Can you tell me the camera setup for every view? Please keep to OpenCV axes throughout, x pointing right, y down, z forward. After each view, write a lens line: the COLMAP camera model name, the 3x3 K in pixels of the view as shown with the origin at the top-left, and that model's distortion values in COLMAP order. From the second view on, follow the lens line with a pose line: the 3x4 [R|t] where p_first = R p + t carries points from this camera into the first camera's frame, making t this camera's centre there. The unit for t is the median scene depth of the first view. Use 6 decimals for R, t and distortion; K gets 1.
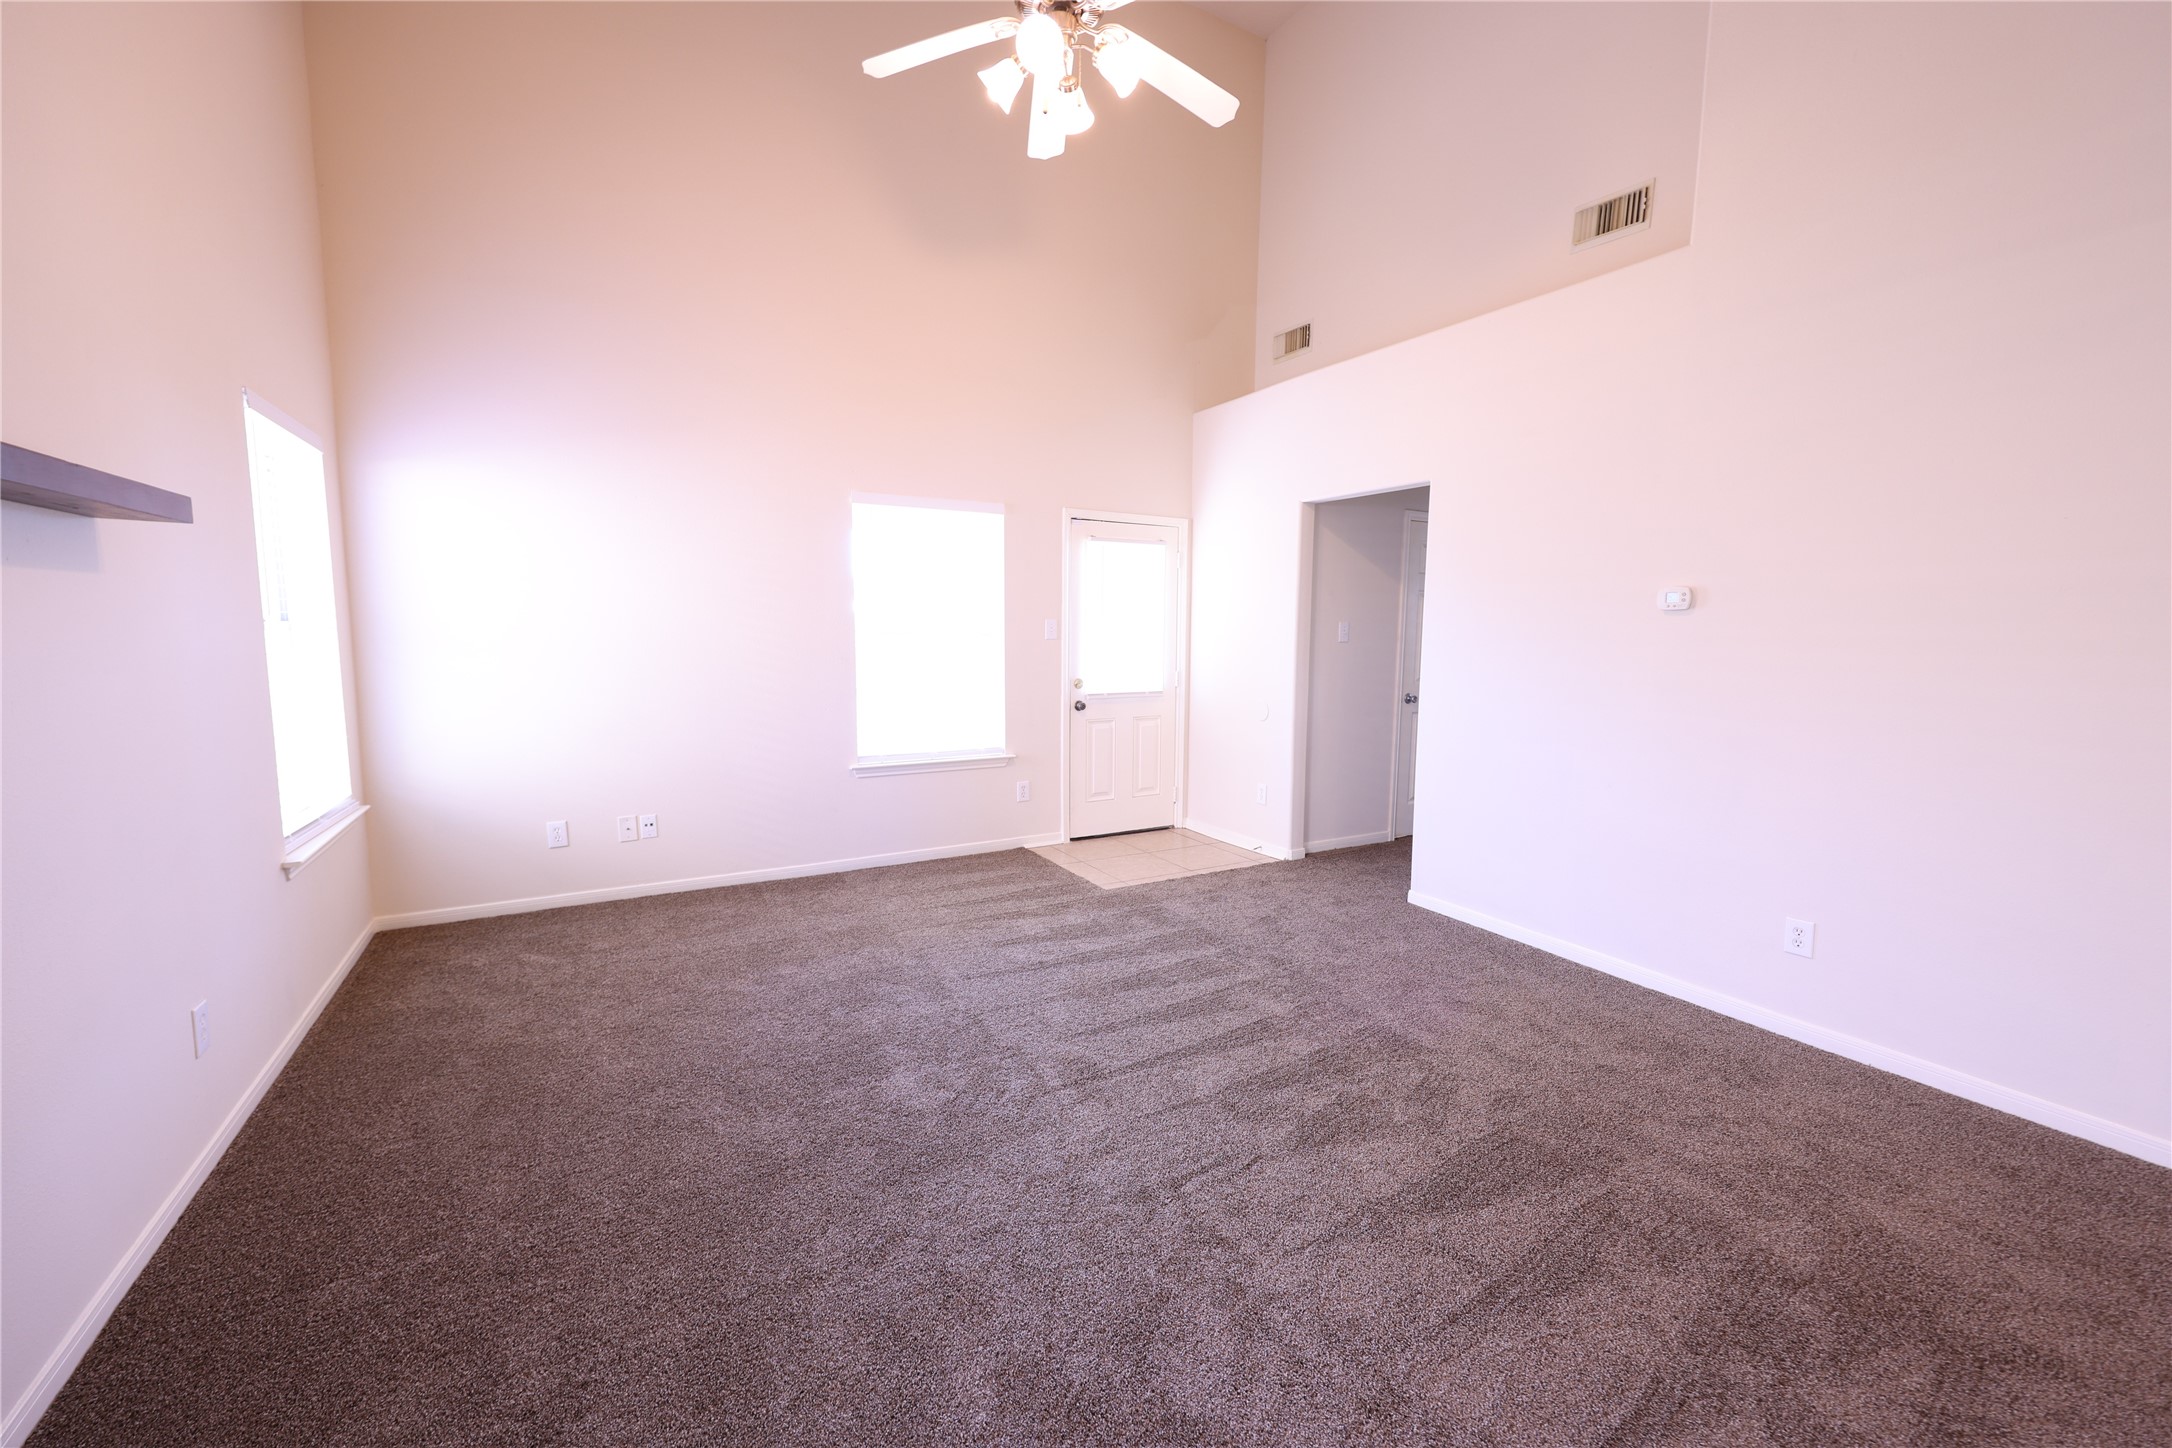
lens RADIAL K [[874.5, 0, 1090.2], [0, 874.5, 720.6], [0, 0, 1]] dist [0.001522, -0.000877]
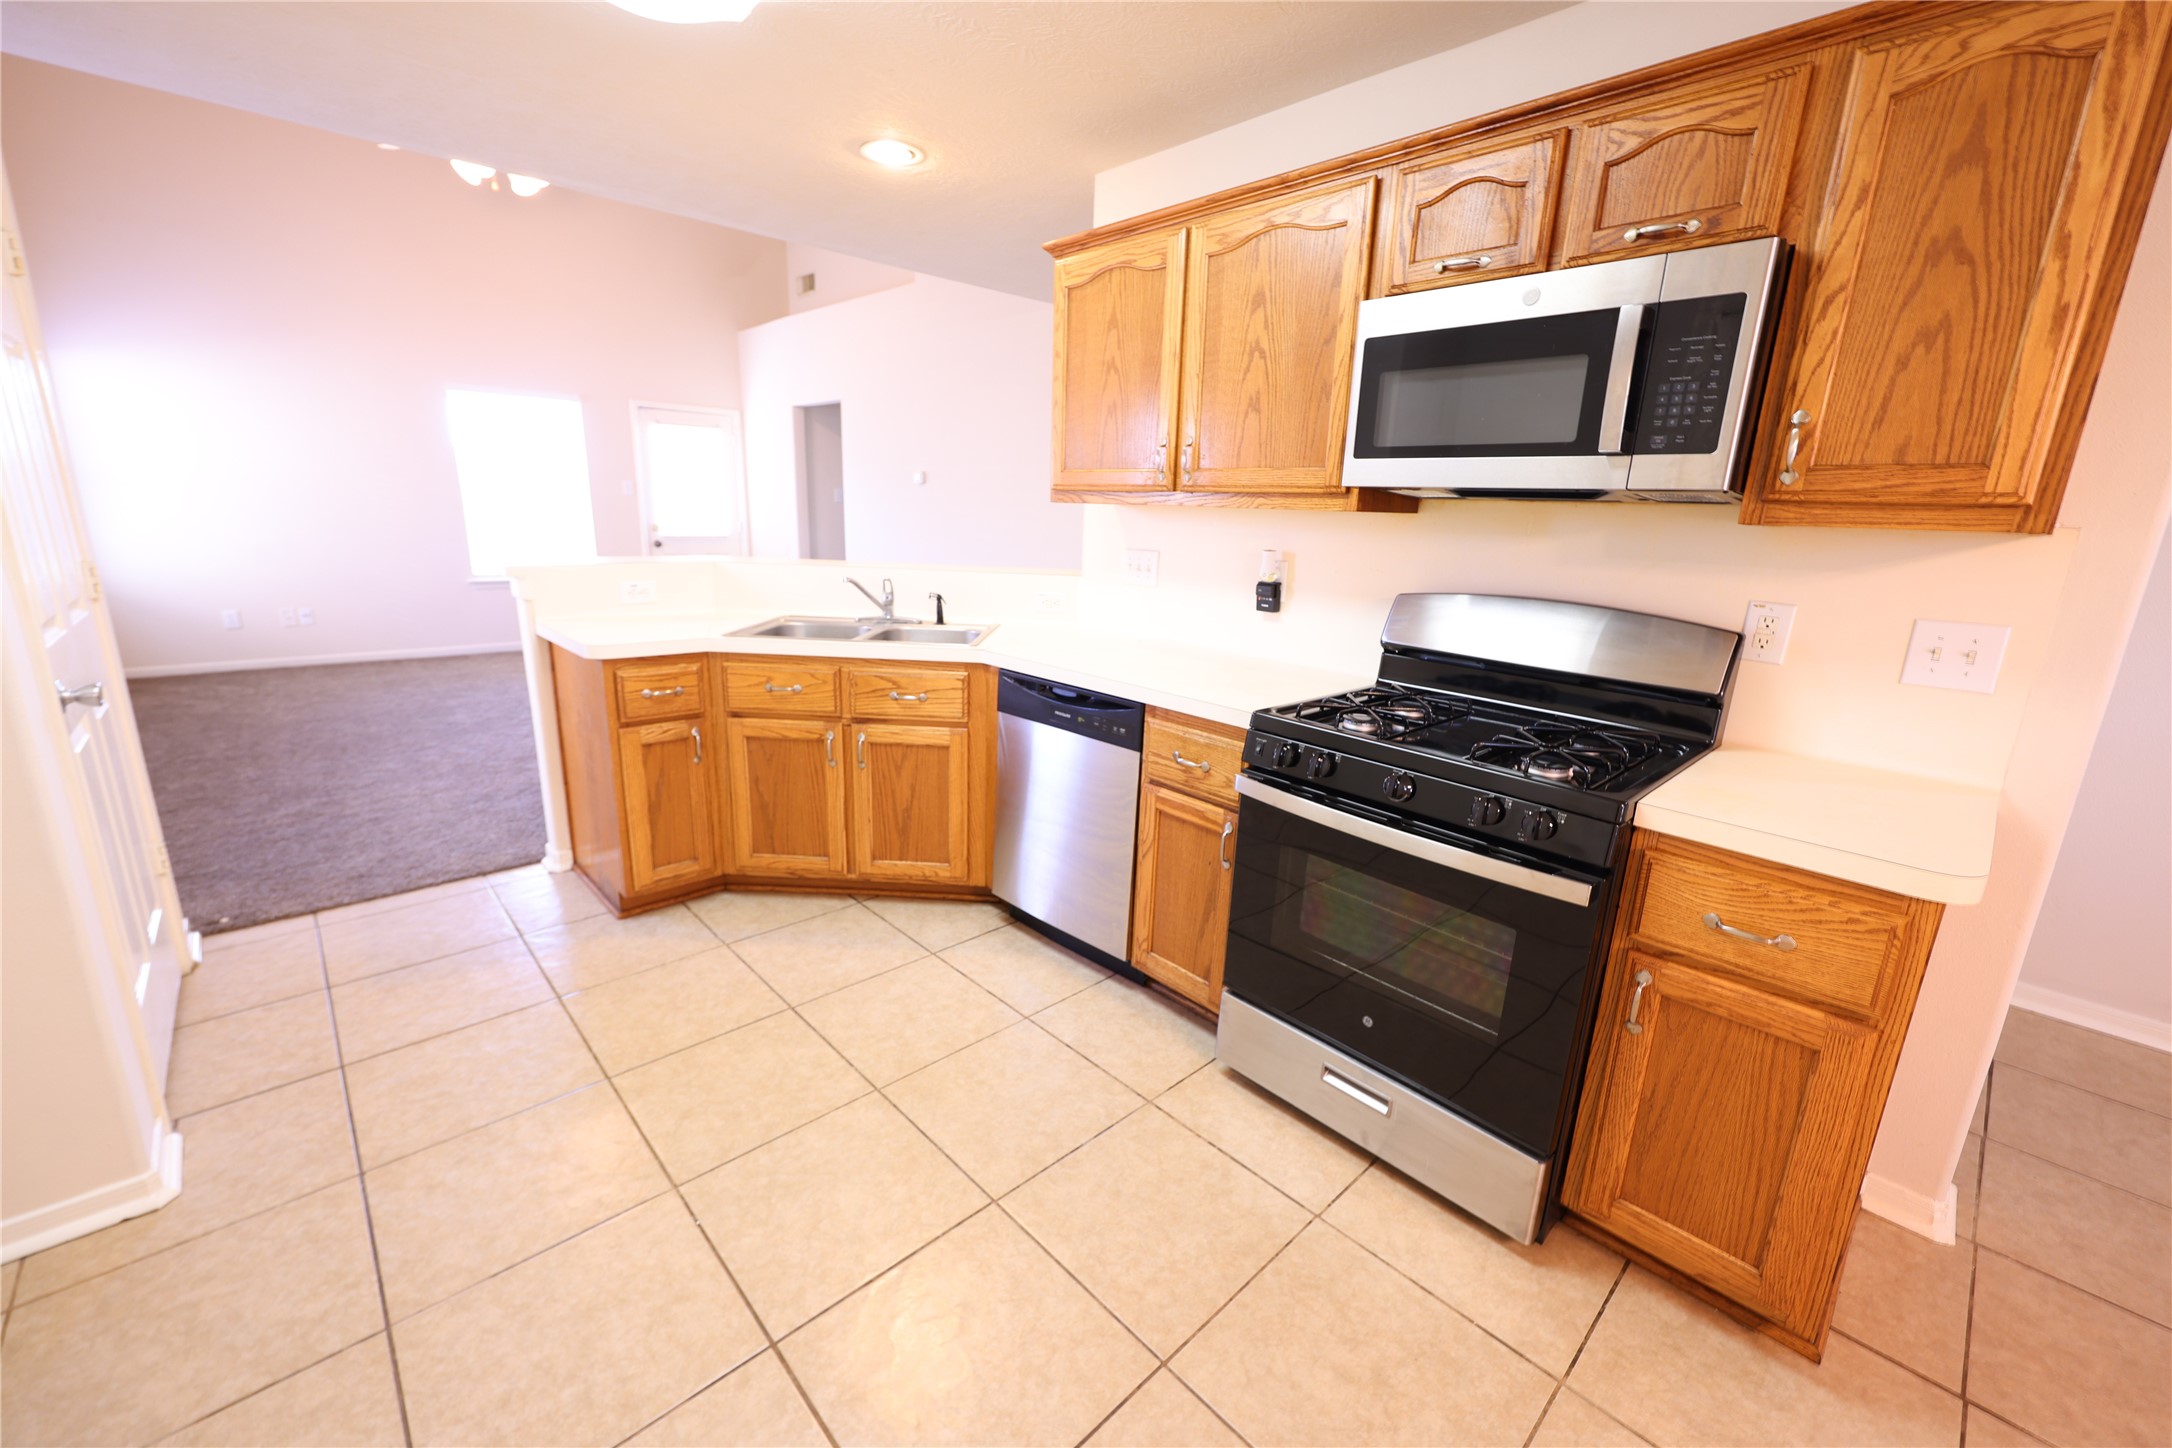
lens RADIAL K [[874.5, 0, 1083.4], [0, 874.5, 725.0], [0, 0, 1]] dist [0.001522, -0.000877]
pose [[0.973364, -0.029212, 0.227395, 0.347361], [-0.003198, 0.990023, 0.140870, 0.075542], [-0.229241, -0.137844, 0.963560, -0.602195]]
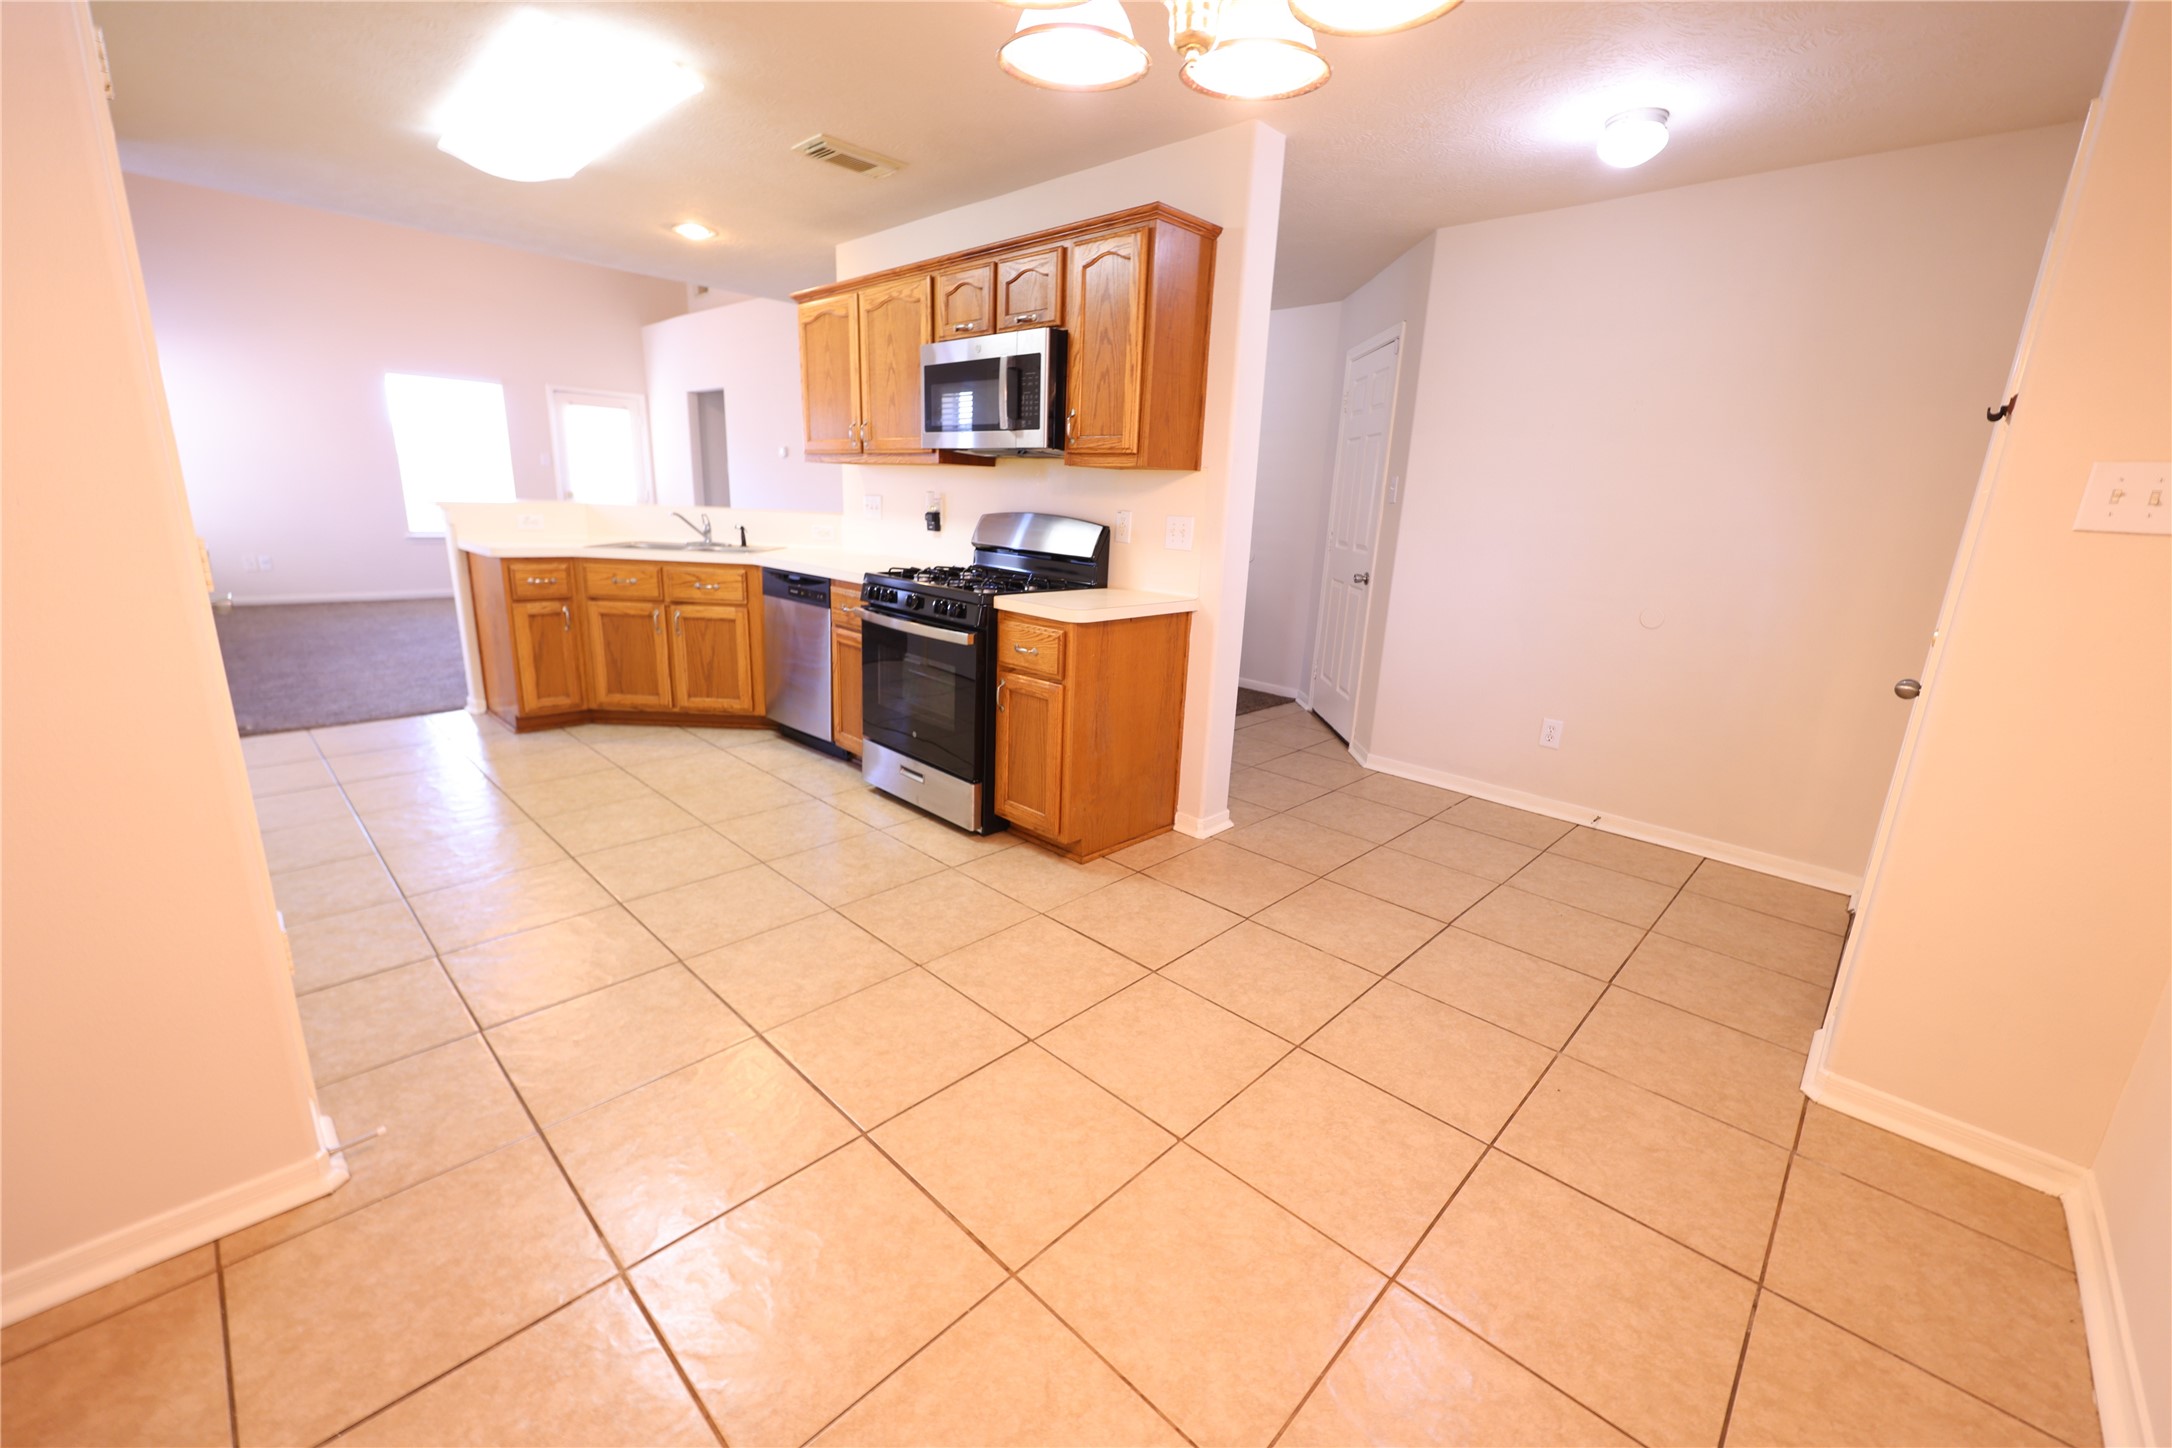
lens RADIAL K [[874.5, 0, 1081.7], [0, 874.5, 722.8], [0, 0, 1]] dist [0.001522, -0.000877]
pose [[0.961412, -0.034355, 0.272958, 0.473062], [-0.007850, 0.988343, 0.152043, 0.131774], [-0.274999, -0.148318, 0.949935, -0.952726]]
